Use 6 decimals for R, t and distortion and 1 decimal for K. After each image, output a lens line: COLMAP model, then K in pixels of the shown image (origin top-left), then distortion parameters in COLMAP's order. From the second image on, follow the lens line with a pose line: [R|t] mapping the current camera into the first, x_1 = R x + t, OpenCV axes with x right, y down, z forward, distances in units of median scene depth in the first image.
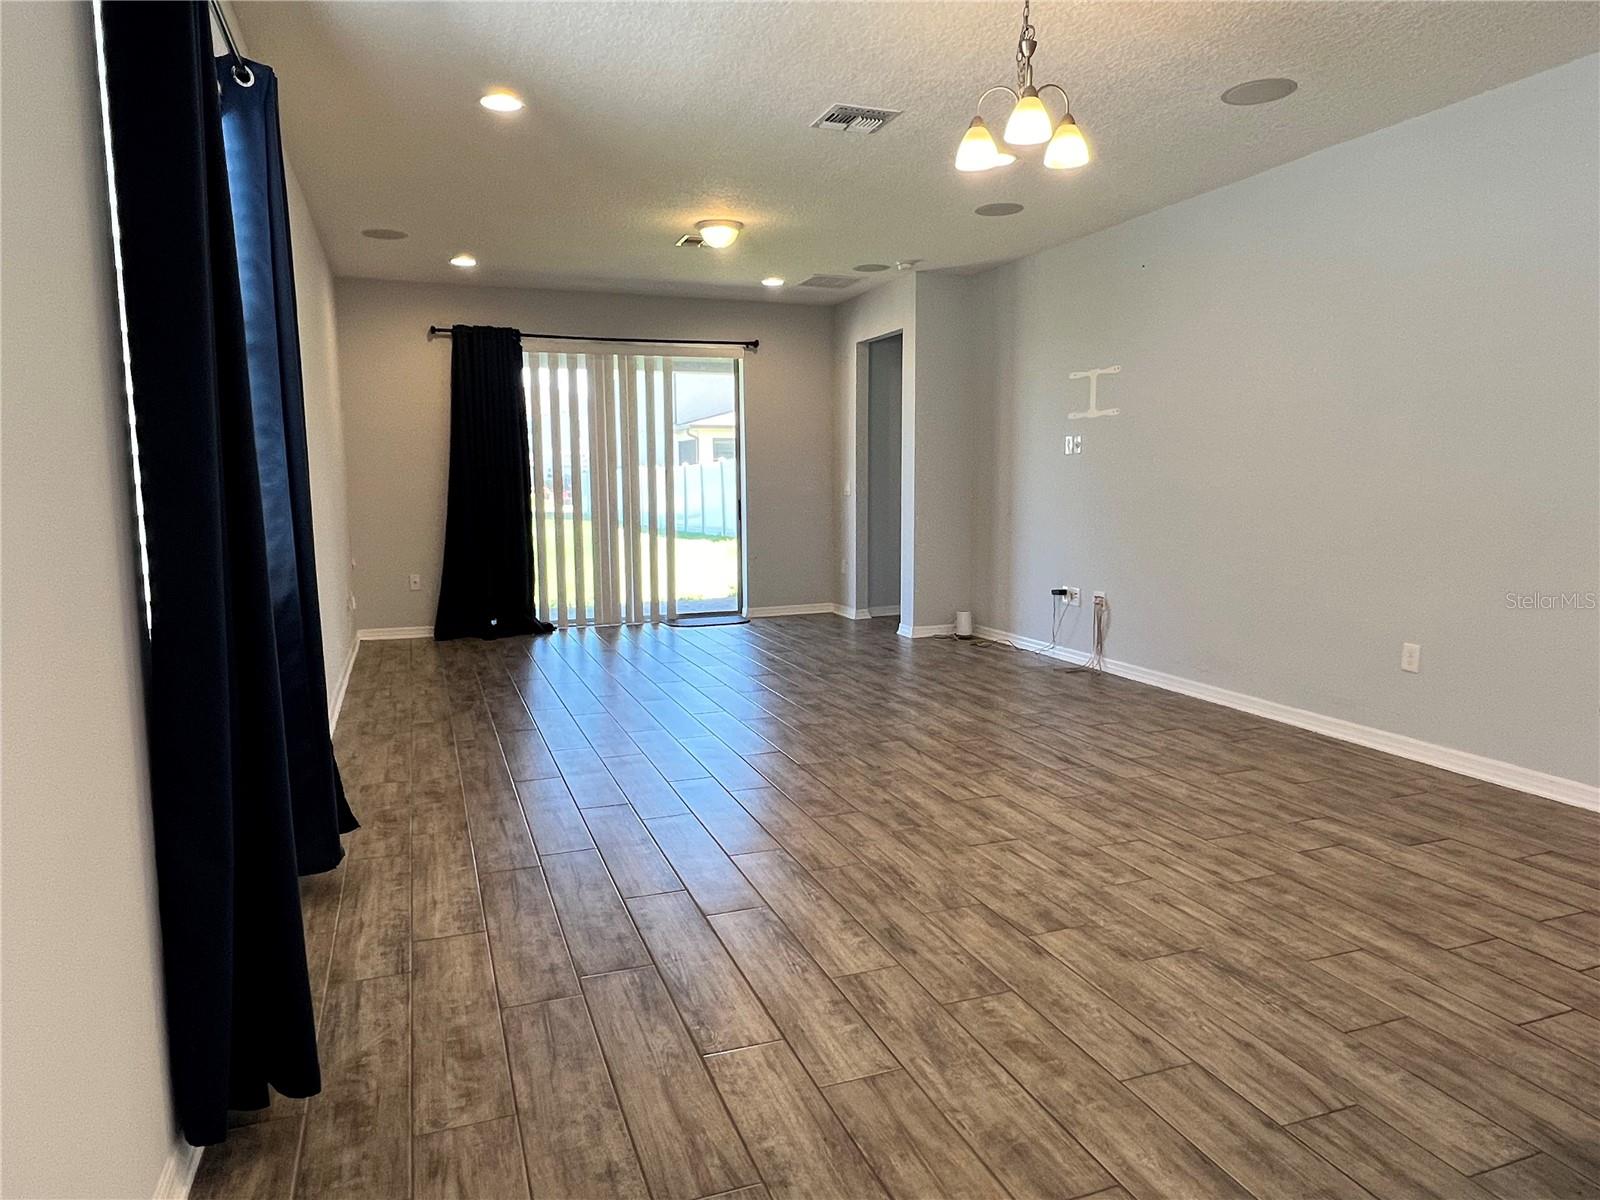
lens RADIAL K [[1027.2, 0, 800.0], [0, 1027.2, 600.0], [0, 0, 1]] dist [0.007302, 0.001222]
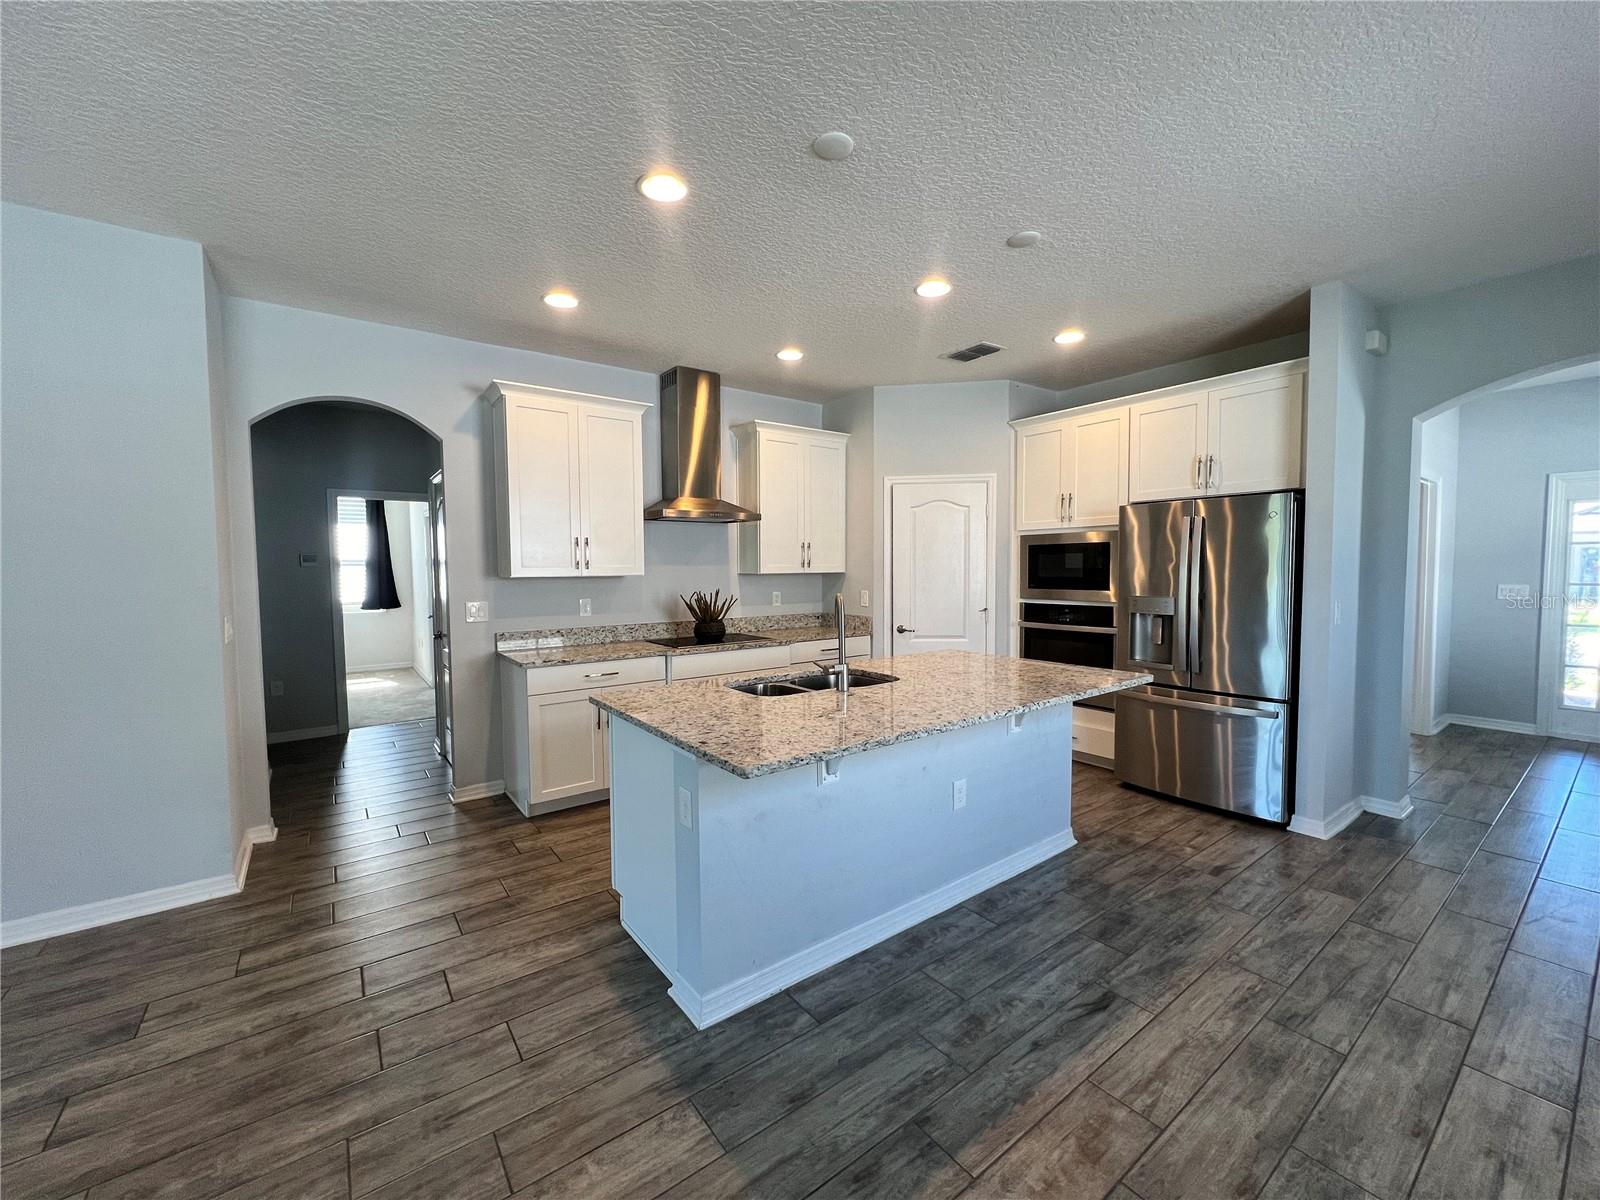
lens RADIAL K [[637.6, 0, 795.2], [0, 637.6, 600.2], [0, 0, 1]] dist [-0.001069, 0.000057]
pose [[-0.268371, -0.040610, 0.962459, -0.083438], [0.128025, 0.988745, 0.077418, -0.120833], [-0.954770, 0.143996, -0.260151, 0.646704]]
